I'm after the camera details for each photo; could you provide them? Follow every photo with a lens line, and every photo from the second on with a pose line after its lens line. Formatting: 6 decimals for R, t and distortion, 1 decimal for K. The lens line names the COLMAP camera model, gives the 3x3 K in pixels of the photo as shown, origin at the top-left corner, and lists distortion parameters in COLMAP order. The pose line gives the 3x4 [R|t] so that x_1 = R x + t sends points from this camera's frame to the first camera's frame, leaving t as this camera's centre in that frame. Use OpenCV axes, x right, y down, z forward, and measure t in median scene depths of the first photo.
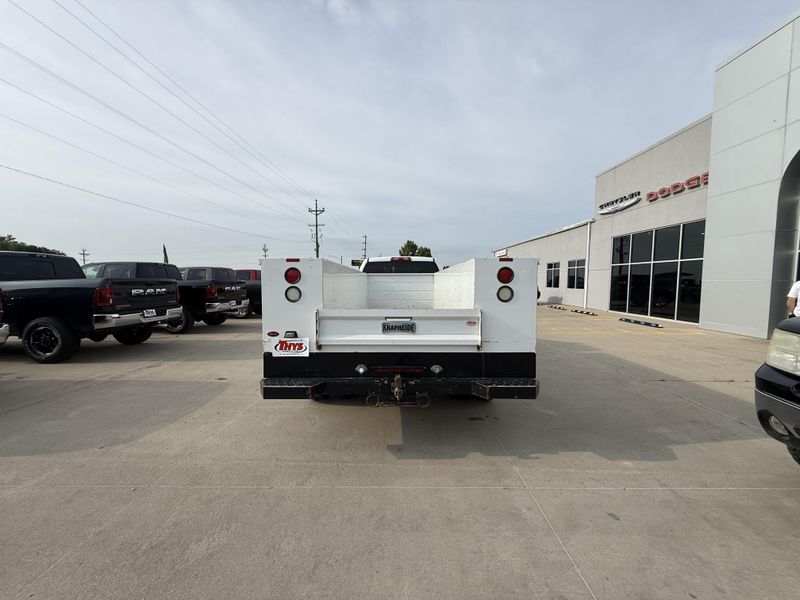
lens RADIAL K [[316.9, 0, 398.8], [0, 316.9, 302.5], [0, 0, 1]] dist [-0.000956, -0.000091]
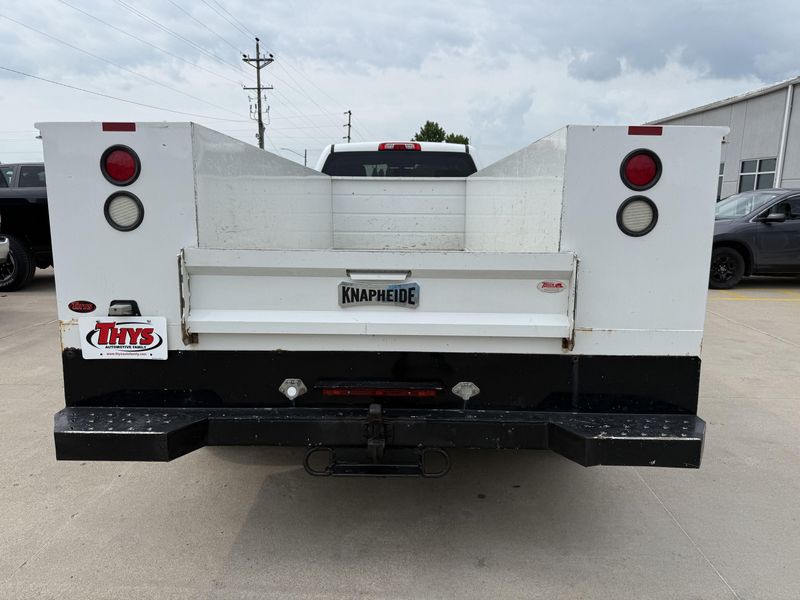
lens RADIAL K [[551.2, 0, 409.2], [0, 551.2, 298.2], [0, 0, 1]] dist [0.064123, -0.000831]
pose [[0.999948, 0.009946, -0.002254, 0.042098], [-0.009624, 0.993444, 0.113913, -0.000740], [0.003372, -0.113885, 0.993488, 0.262508]]
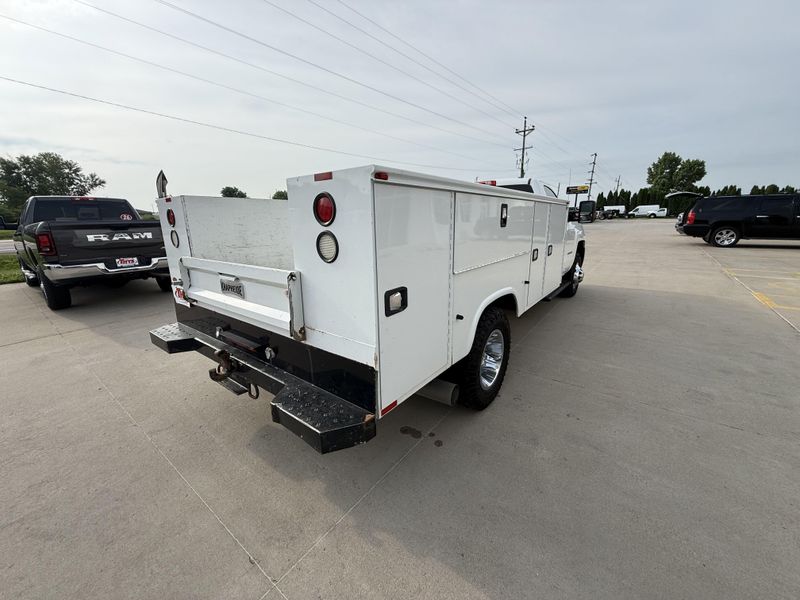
lens RADIAL K [[316.9, 0, 398.8], [0, 316.9, 302.5], [0, 0, 1]] dist [-0.000956, -0.000091]
pose [[0.794630, 0.136619, -0.591522, 0.734349], [-0.014603, 0.978370, 0.206348, -0.045685], [0.606919, -0.155332, 0.779437, 0.644129]]
